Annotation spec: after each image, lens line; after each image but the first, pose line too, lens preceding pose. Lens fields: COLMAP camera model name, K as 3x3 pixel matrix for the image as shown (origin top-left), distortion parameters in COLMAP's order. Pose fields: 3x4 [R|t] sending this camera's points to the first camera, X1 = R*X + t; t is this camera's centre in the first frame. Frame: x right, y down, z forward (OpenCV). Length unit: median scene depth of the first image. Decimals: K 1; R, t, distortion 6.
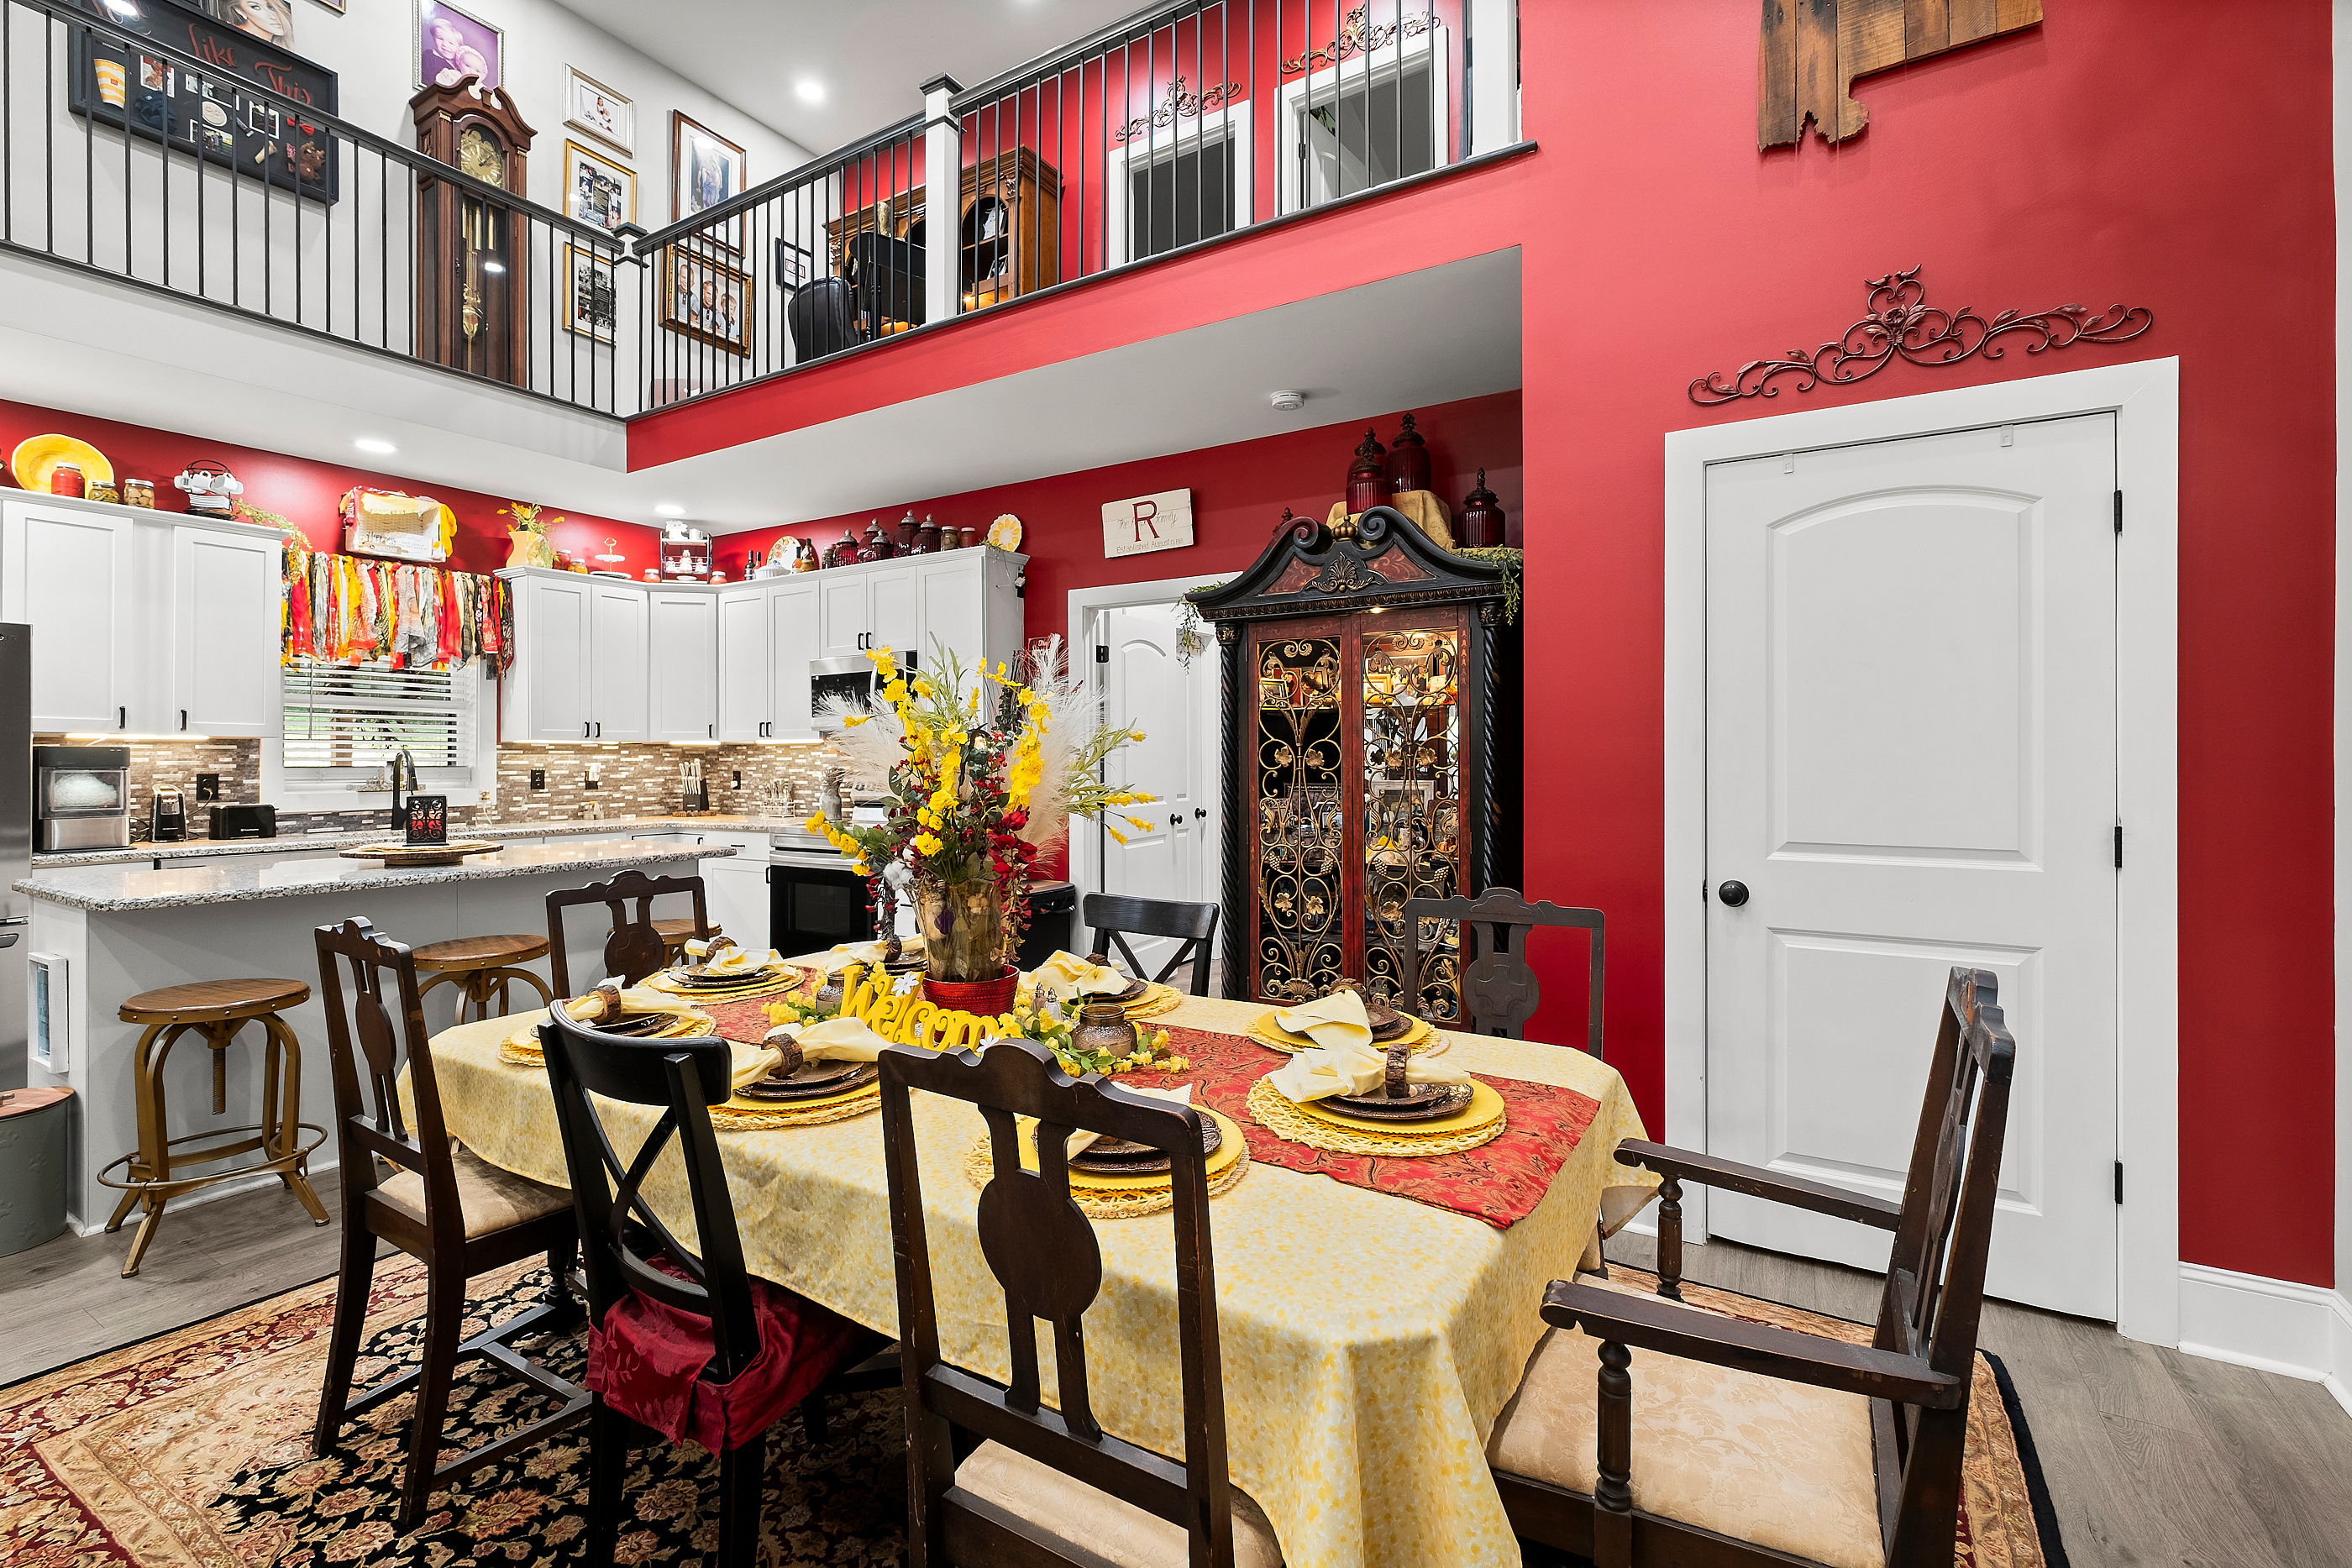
lens RADIAL K [[1036.8, 0, 1197.0], [0, 1036.8, 754.4], [0, 0, 1]] dist [-0.001132, -0.000588]
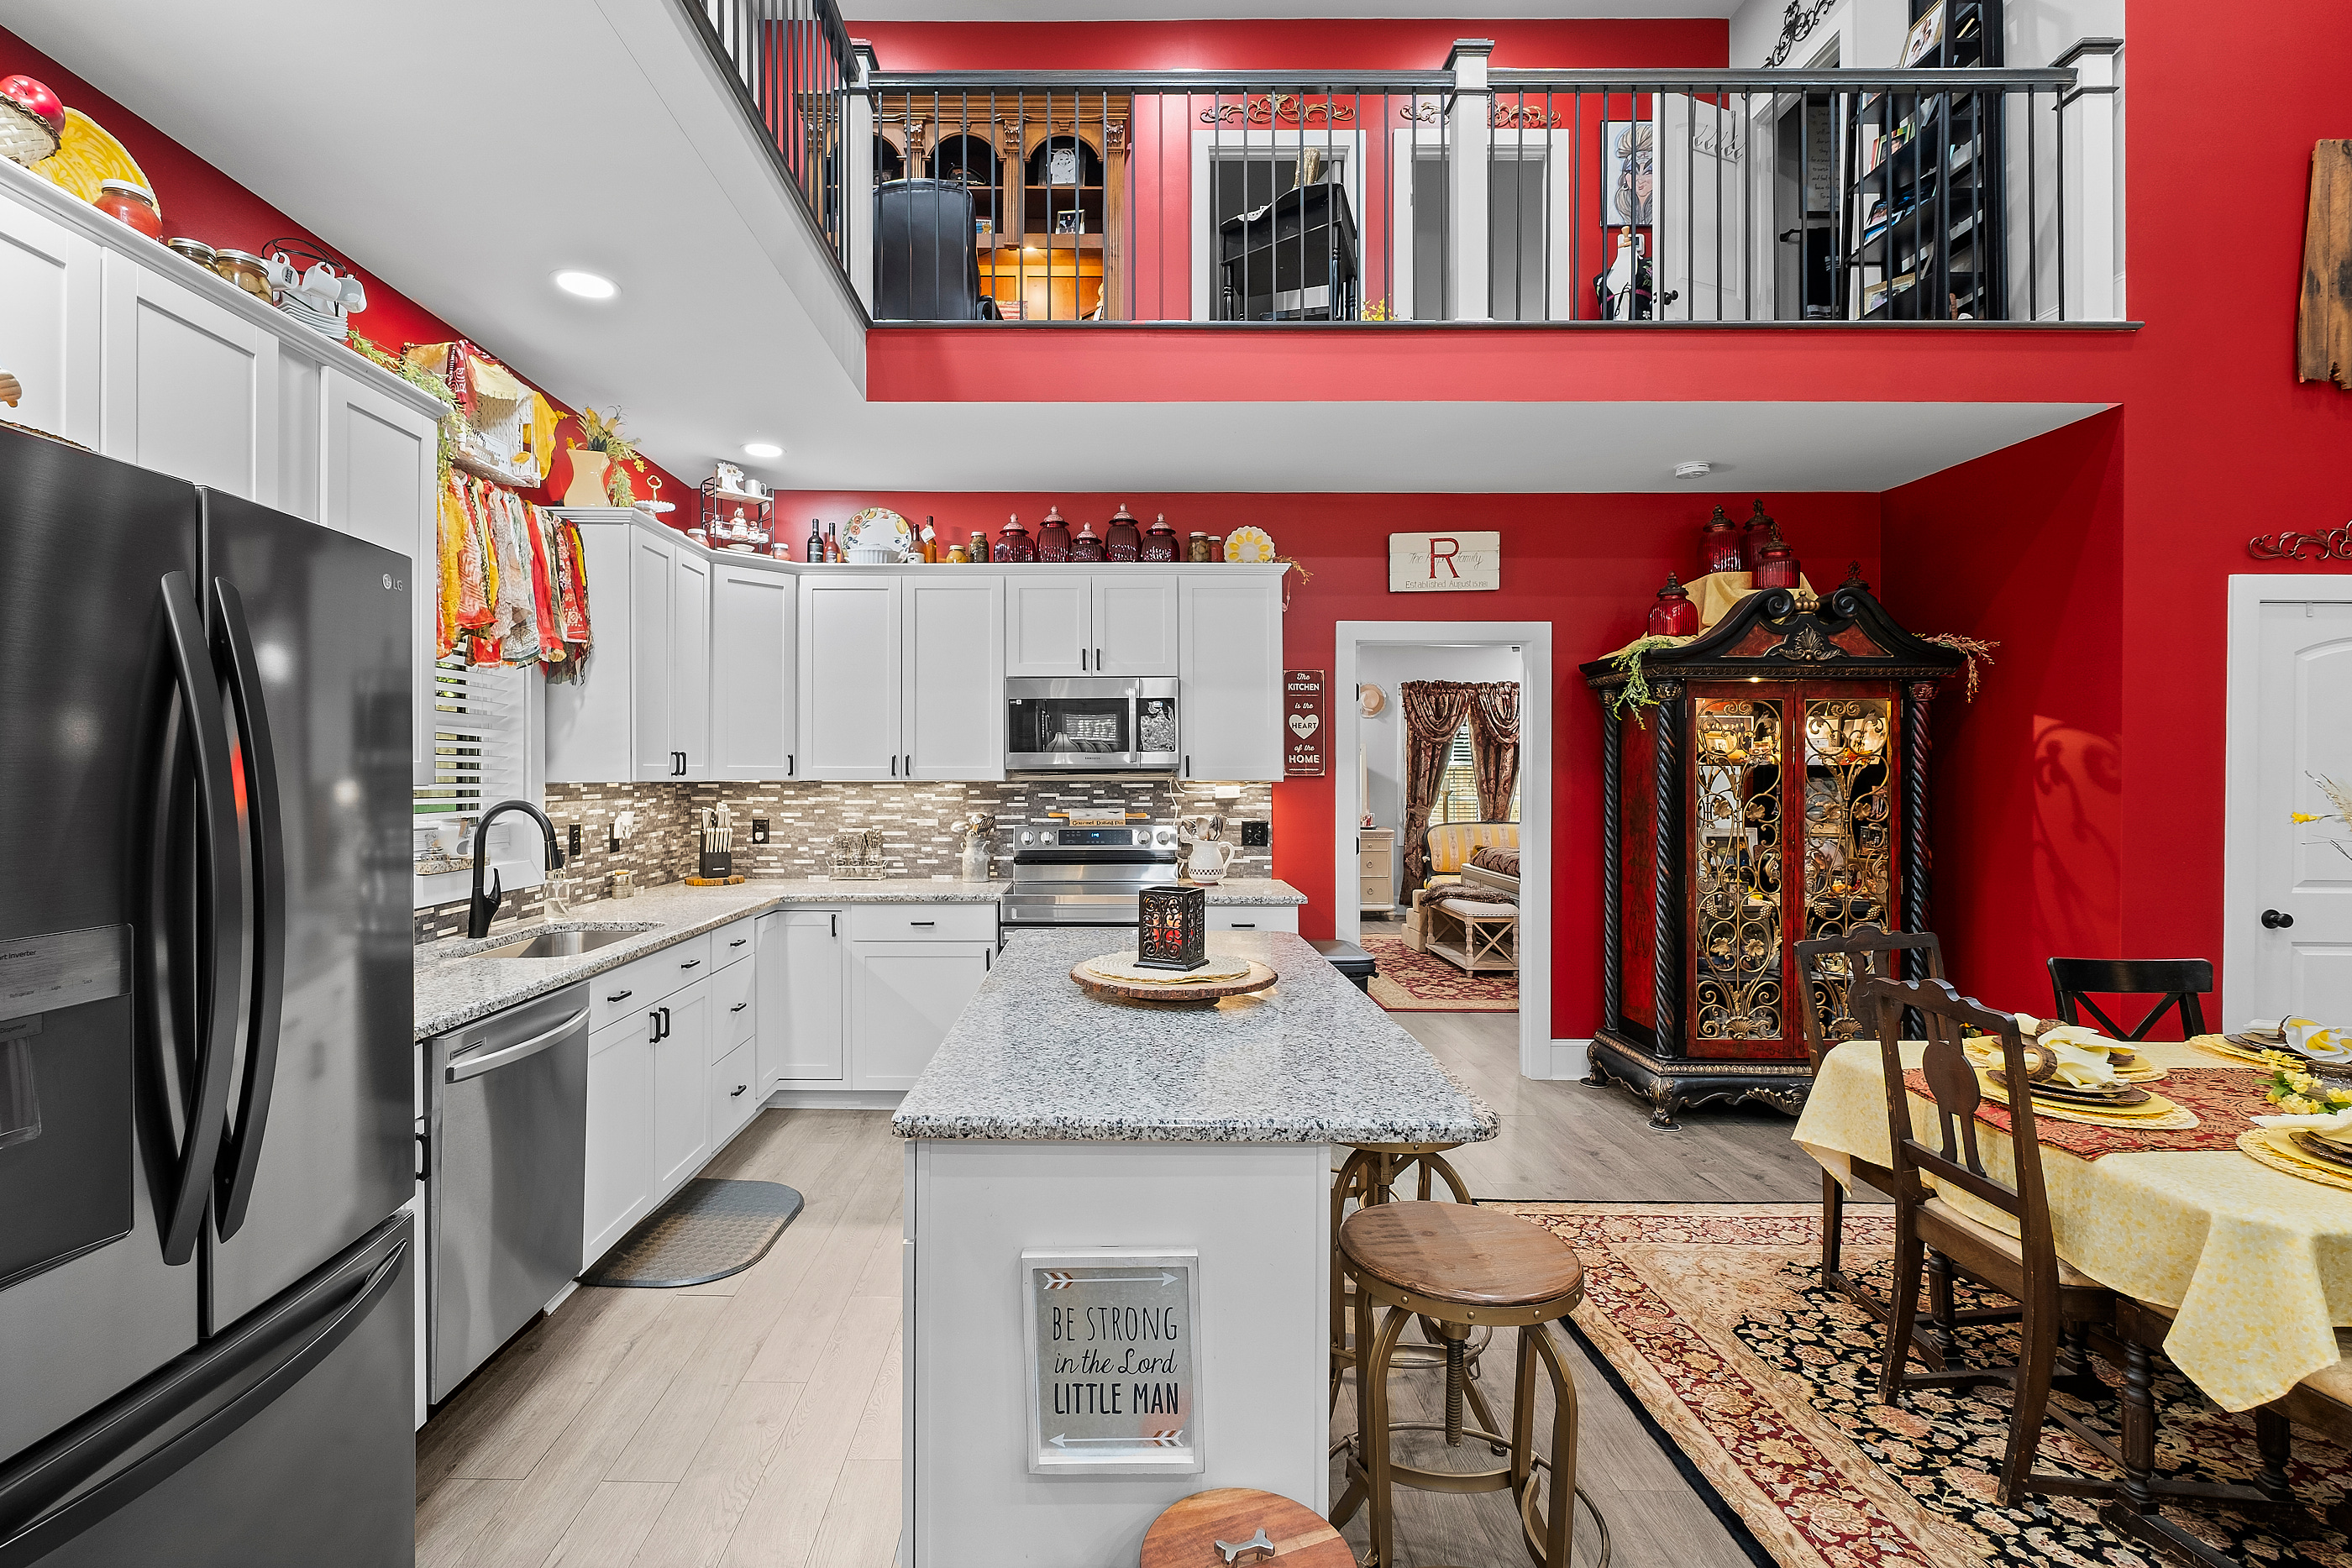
lens RADIAL K [[1036.8, 0, 1104.9], [0, 1036.8, 781.1], [0, 0, 1]] dist [-0.001132, -0.000588]
pose [[0.857837, 0.002258, 0.513917, -0.742691], [-0.008821, 0.999908, 0.010331, -0.023782], [-0.513846, -0.013396, 0.857778, 0.305593]]
